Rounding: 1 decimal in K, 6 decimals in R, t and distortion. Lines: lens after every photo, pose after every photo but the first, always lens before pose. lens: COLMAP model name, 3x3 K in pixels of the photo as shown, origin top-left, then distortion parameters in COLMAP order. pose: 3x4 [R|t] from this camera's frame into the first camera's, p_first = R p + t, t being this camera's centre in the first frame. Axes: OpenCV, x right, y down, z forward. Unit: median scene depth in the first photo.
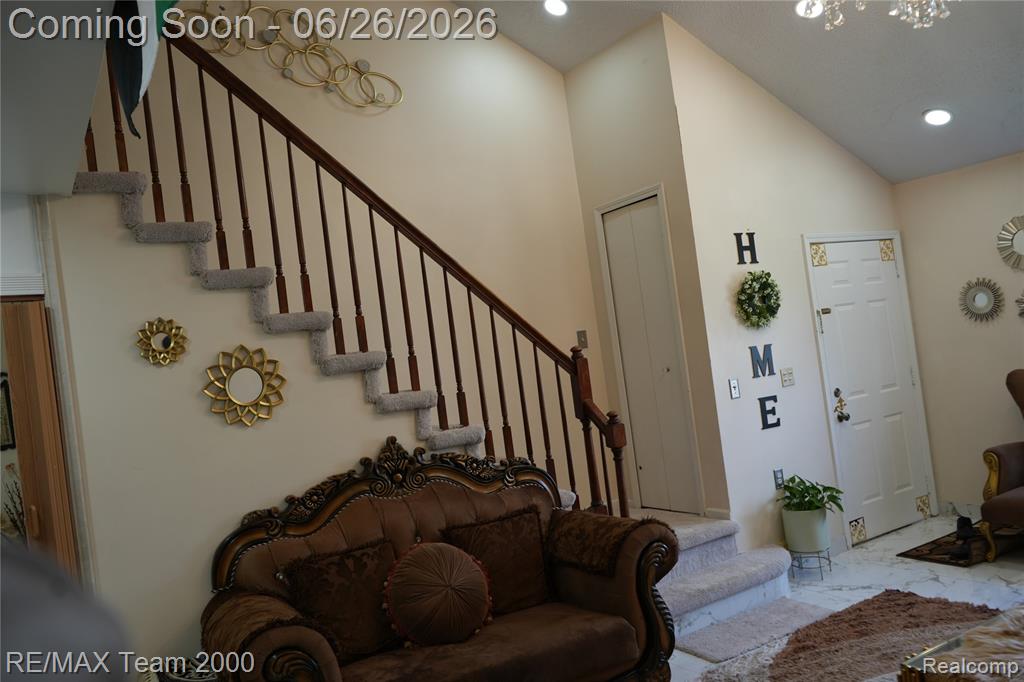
lens RADIAL K [[813.3, 0, 510.0], [0, 813.3, 340.8], [0, 0, 1]] dist [-0.018837, 0.014432]
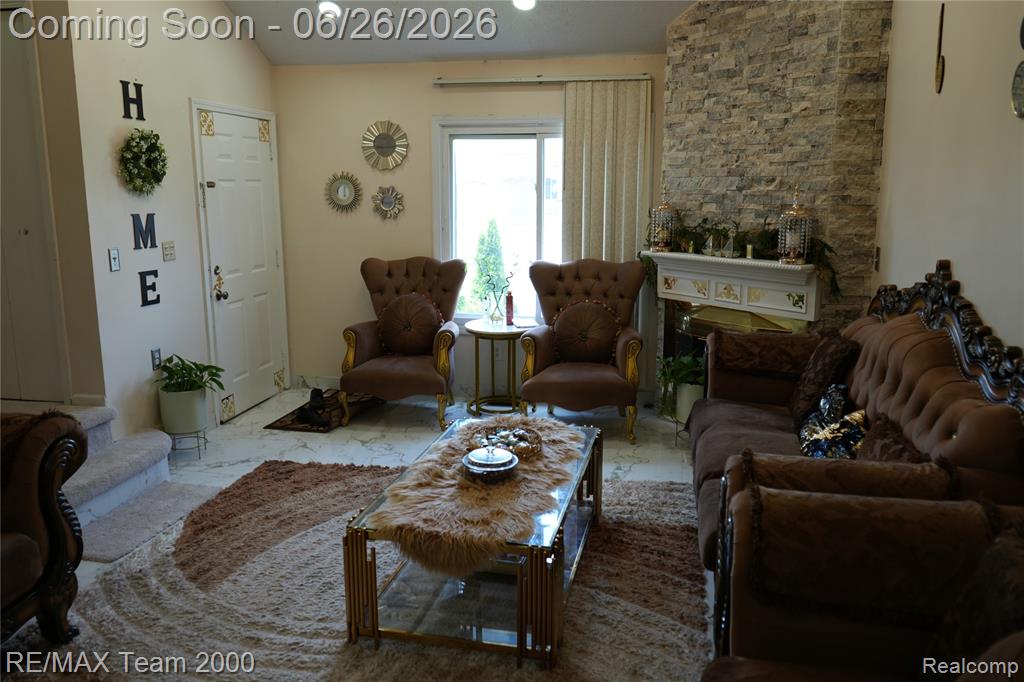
lens RADIAL K [[813.3, 0, 512.0], [0, 813.3, 340.6], [0, 0, 1]] dist [-0.018837, 0.014432]
pose [[0.671945, -0.013248, 0.740482, -0.088128], [-0.097399, 0.989575, 0.106088, 0.010054], [-0.734168, -0.143408, 0.663650, 0.084185]]
